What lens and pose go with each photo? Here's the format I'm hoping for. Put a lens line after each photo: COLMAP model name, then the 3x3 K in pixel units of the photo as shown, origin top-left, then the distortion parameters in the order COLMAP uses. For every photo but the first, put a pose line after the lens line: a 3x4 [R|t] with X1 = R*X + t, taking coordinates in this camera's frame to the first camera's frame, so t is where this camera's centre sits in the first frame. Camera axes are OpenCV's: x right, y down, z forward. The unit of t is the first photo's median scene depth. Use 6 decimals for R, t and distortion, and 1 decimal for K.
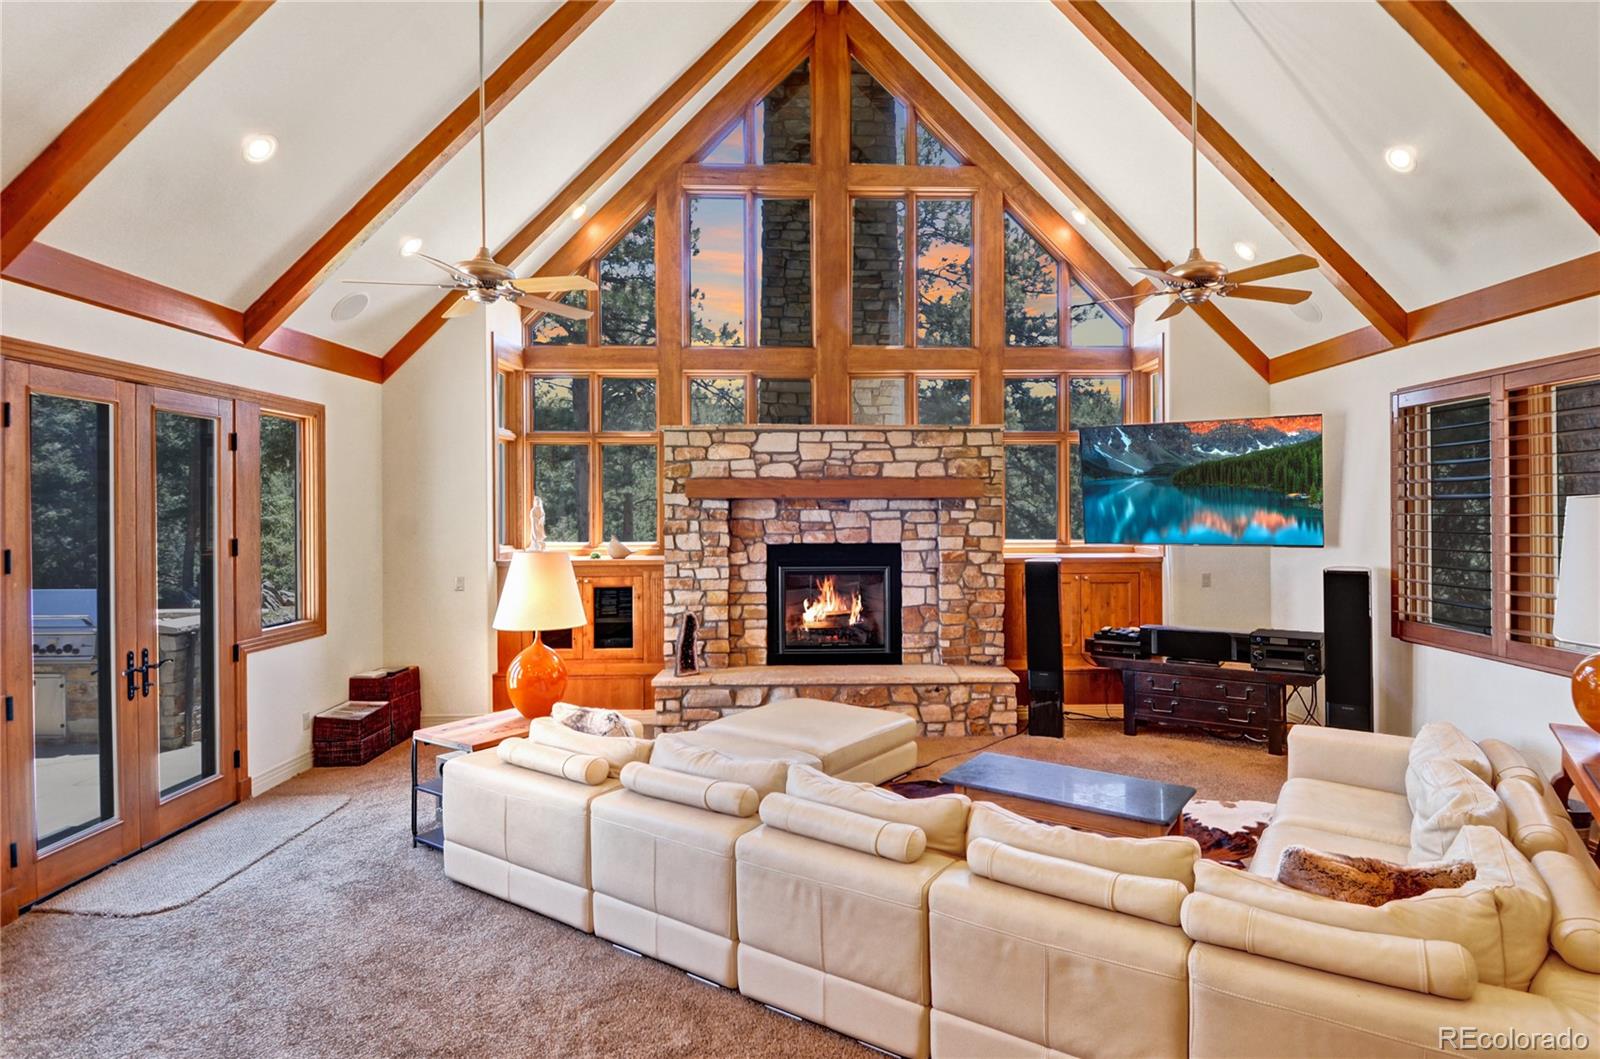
lens RADIAL K [[844.4, 0, 844.1], [0, 844.4, 506.1], [0, 0, 1]] dist [0.022060, -0.001948]
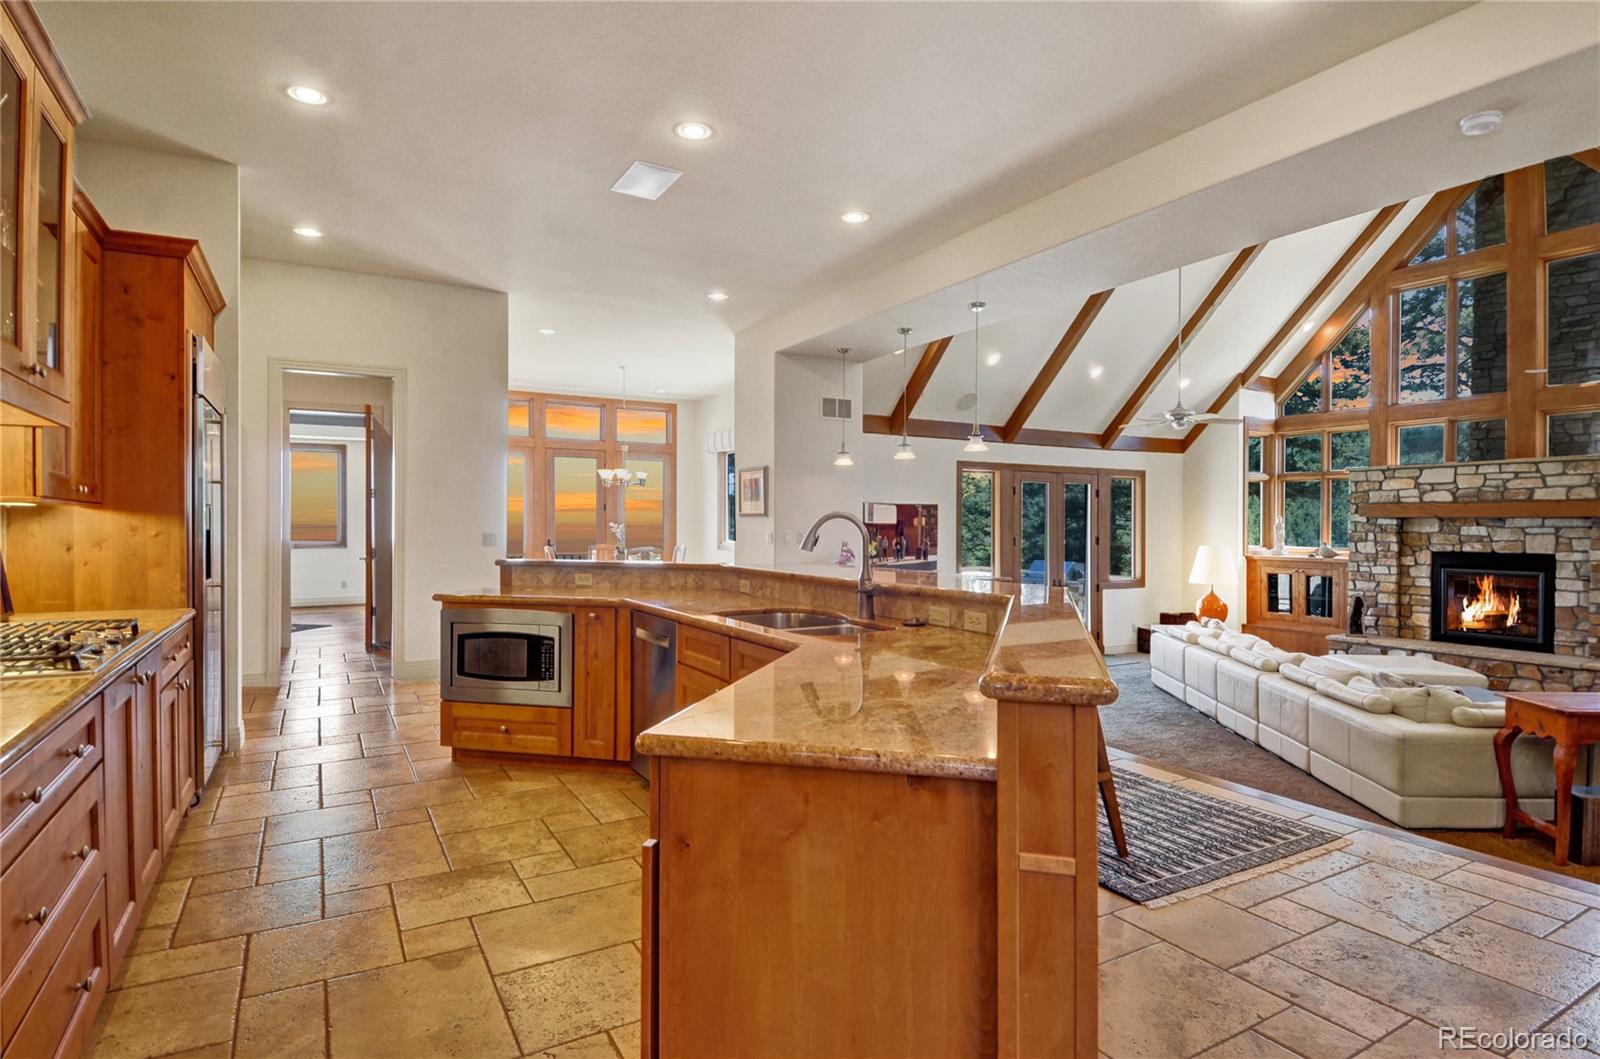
lens RADIAL K [[844.4, 0, 802.4], [0, 844.4, 529.5], [0, 0, 1]] dist [0.022060, -0.001948]
pose [[0.463760, 0.011926, -0.885881, 0.658544], [-0.001390, 0.999918, 0.012733, -0.005640], [0.885960, -0.004674, 0.463738, -0.528717]]
